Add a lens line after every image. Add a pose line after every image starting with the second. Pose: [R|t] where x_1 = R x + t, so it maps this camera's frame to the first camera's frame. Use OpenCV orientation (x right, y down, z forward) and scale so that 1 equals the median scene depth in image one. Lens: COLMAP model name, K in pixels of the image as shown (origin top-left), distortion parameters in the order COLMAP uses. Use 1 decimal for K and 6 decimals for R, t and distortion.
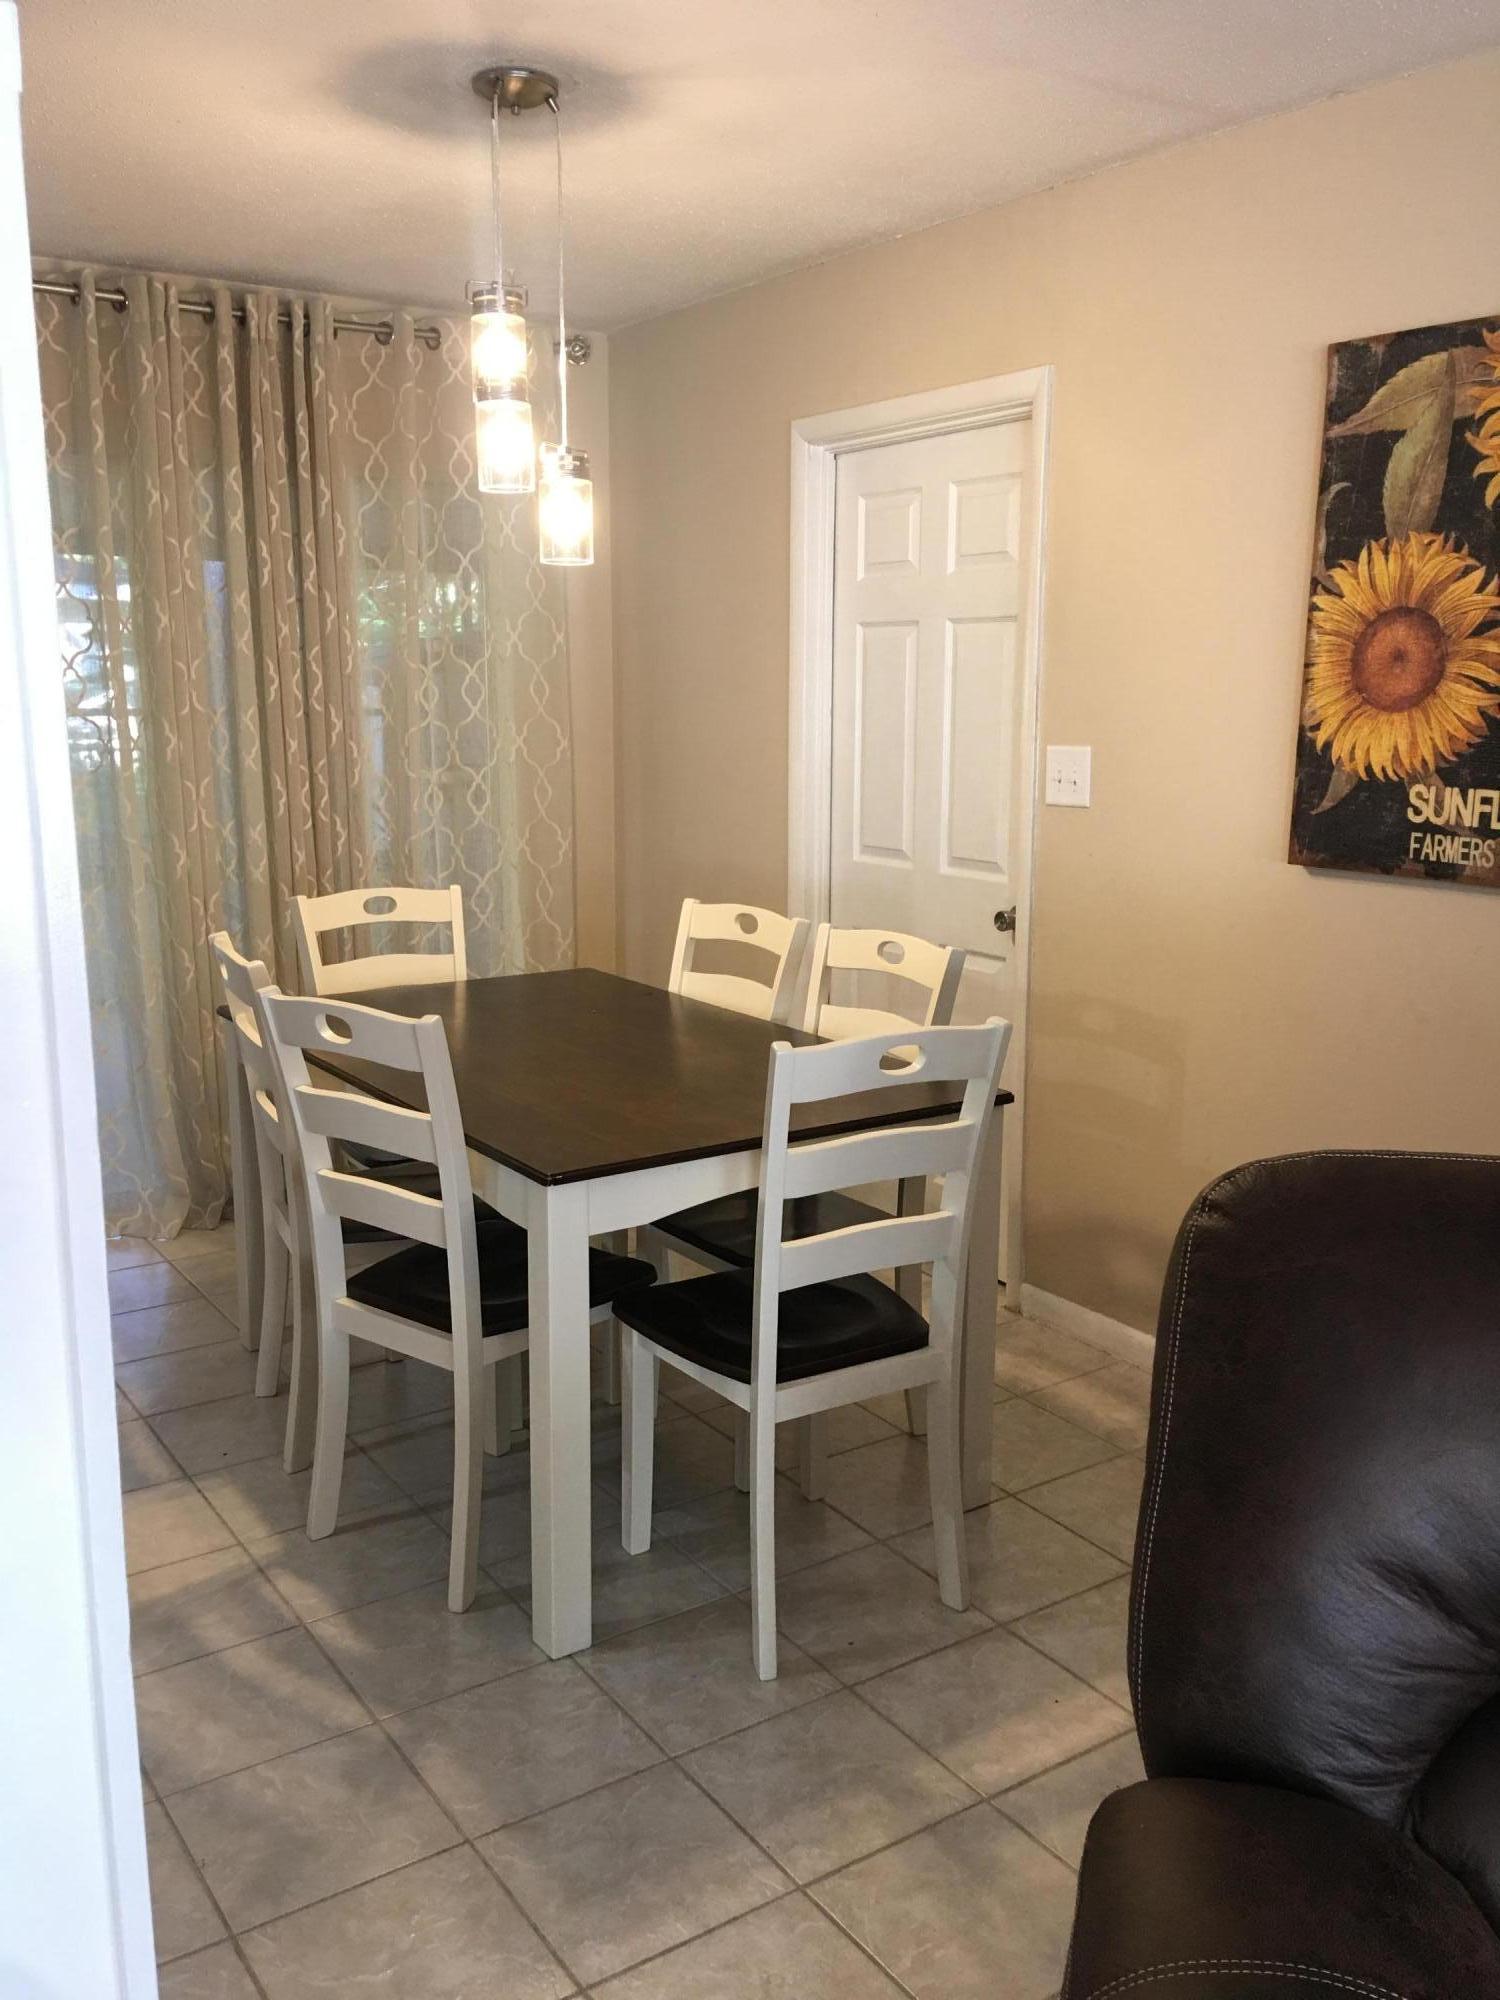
lens RADIAL K [[1711.5, 0, 779.0], [0, 1711.5, 1005.0], [0, 0, 1]] dist [0.101747, -0.154099]
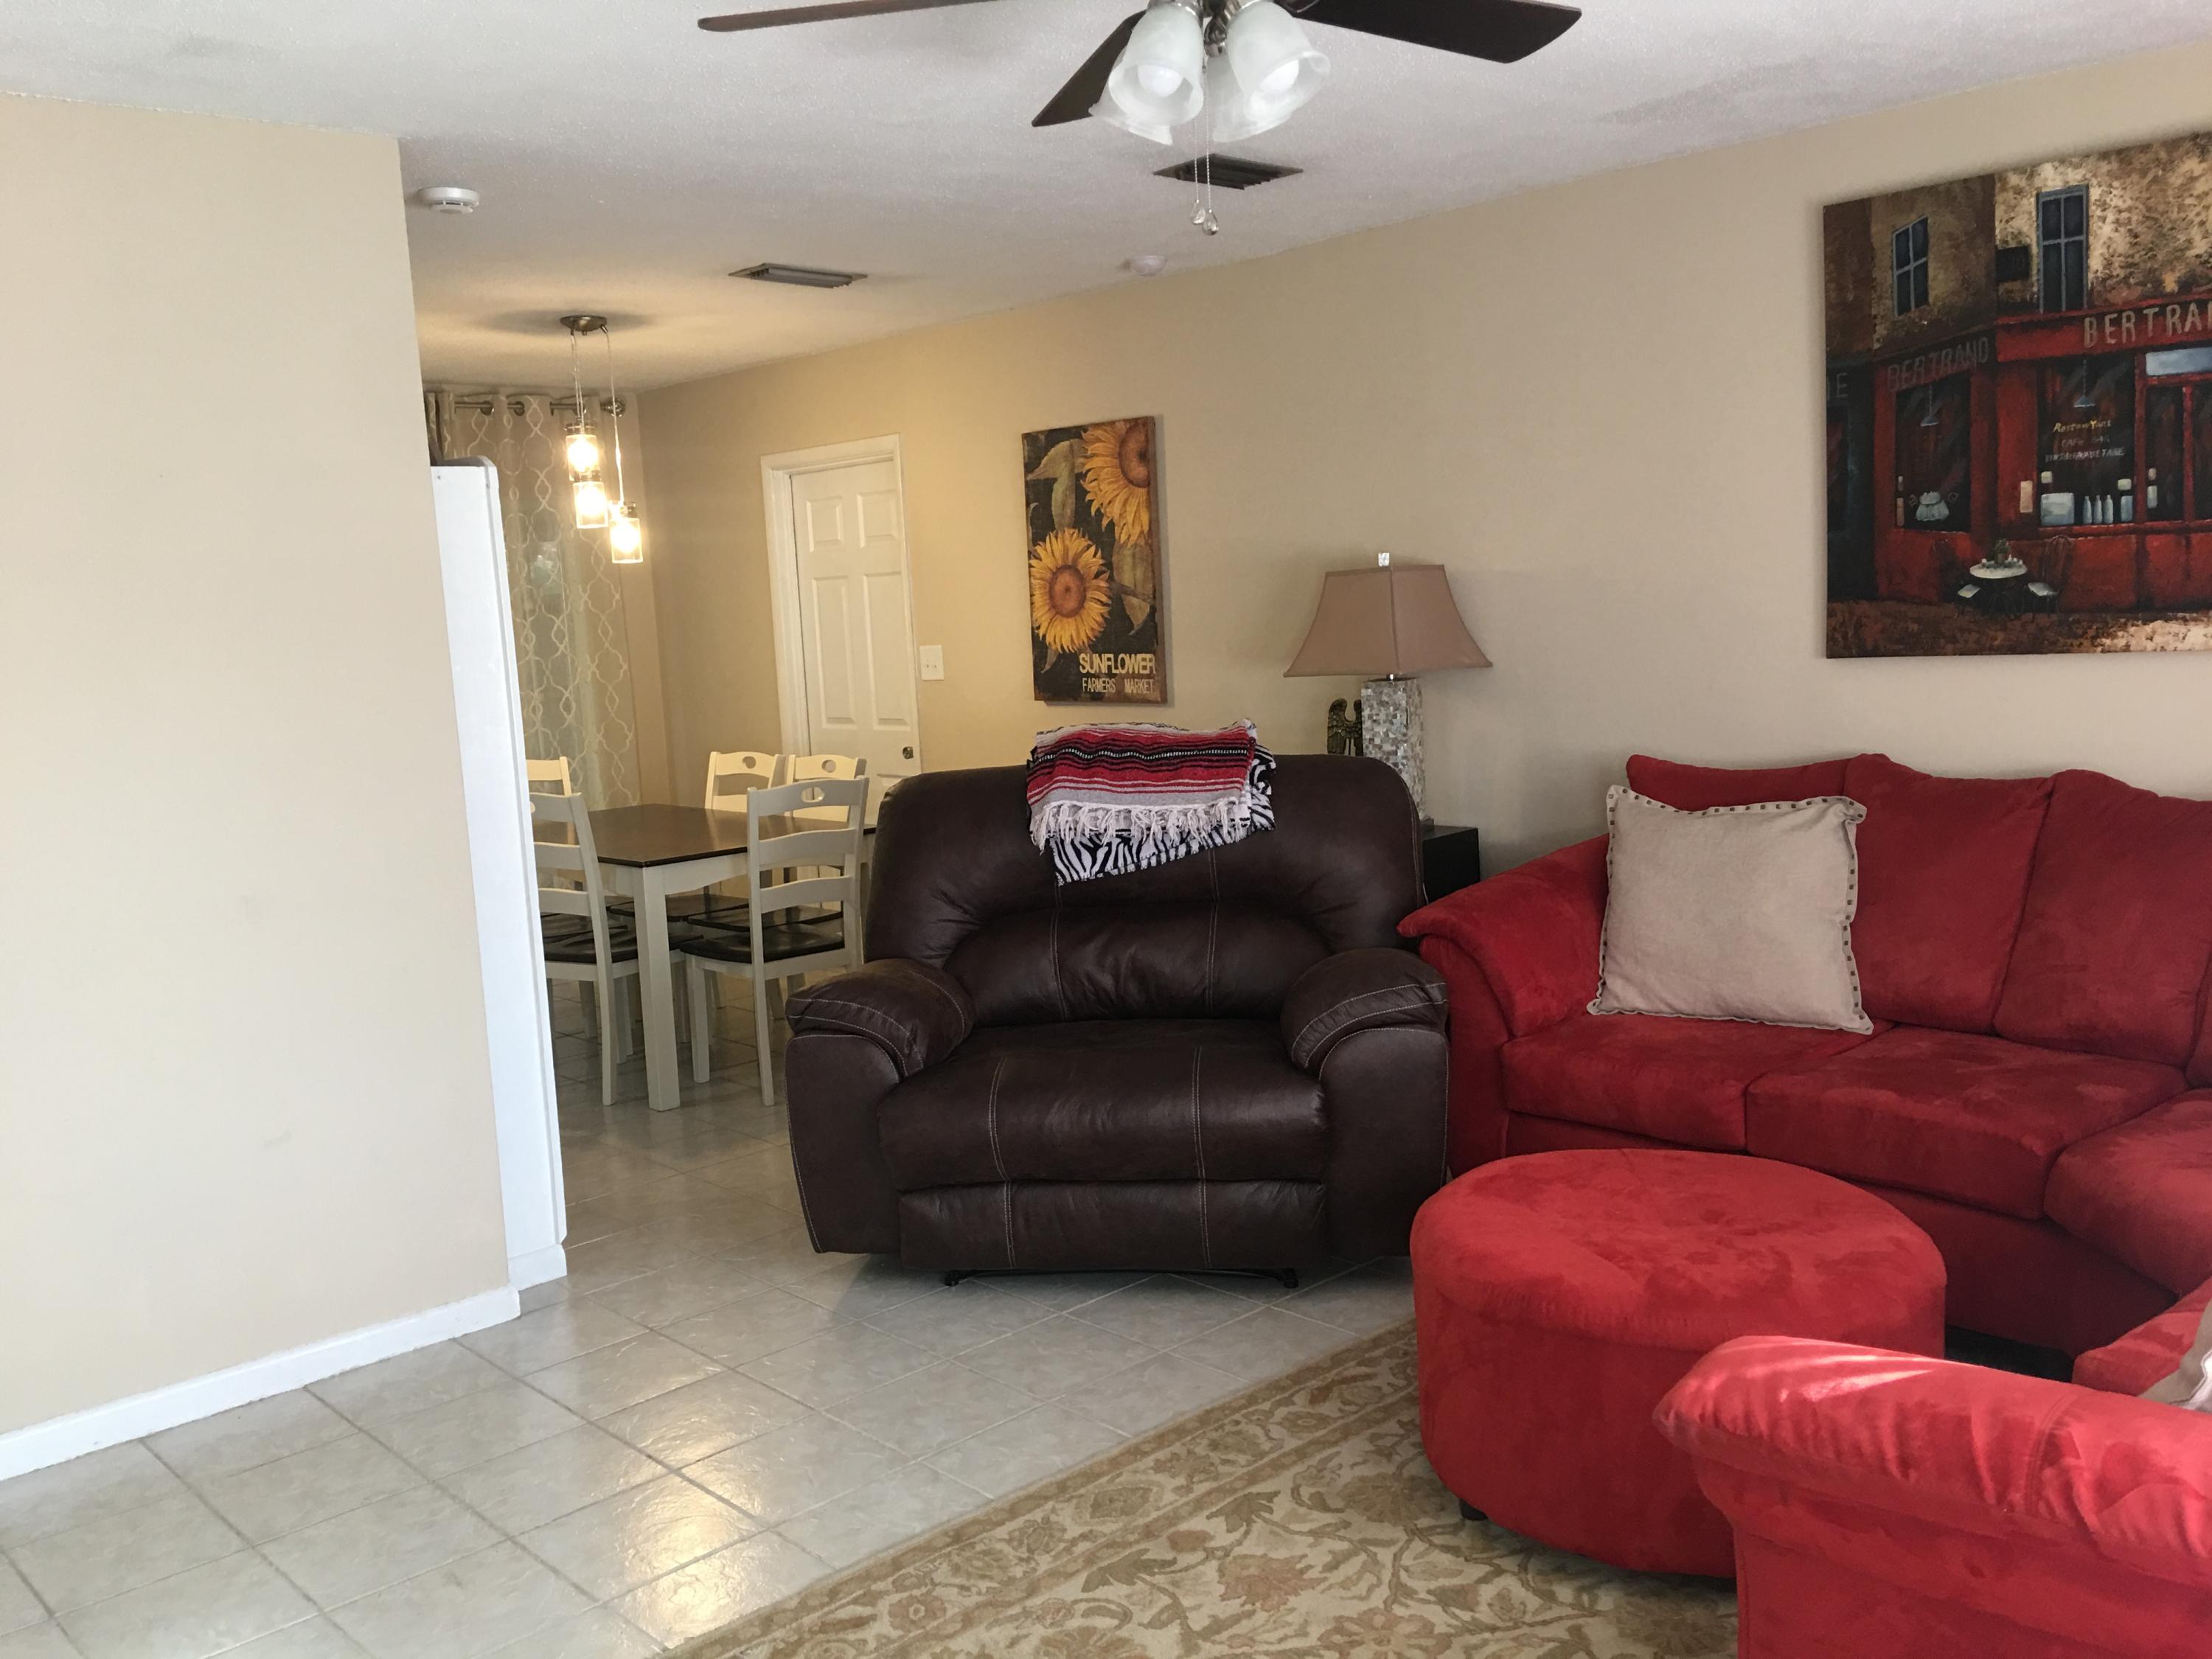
lens RADIAL K [[1892.9, 0, 1090.9], [0, 1892.9, 822.4], [0, 0, 1]] dist [0.101747, -0.154099]
pose [[0.989586, -0.073740, 0.123623, 0.097756], [0.082255, 0.994474, -0.065242, 0.200123], [-0.118129, 0.074731, 0.990182, -1.092779]]
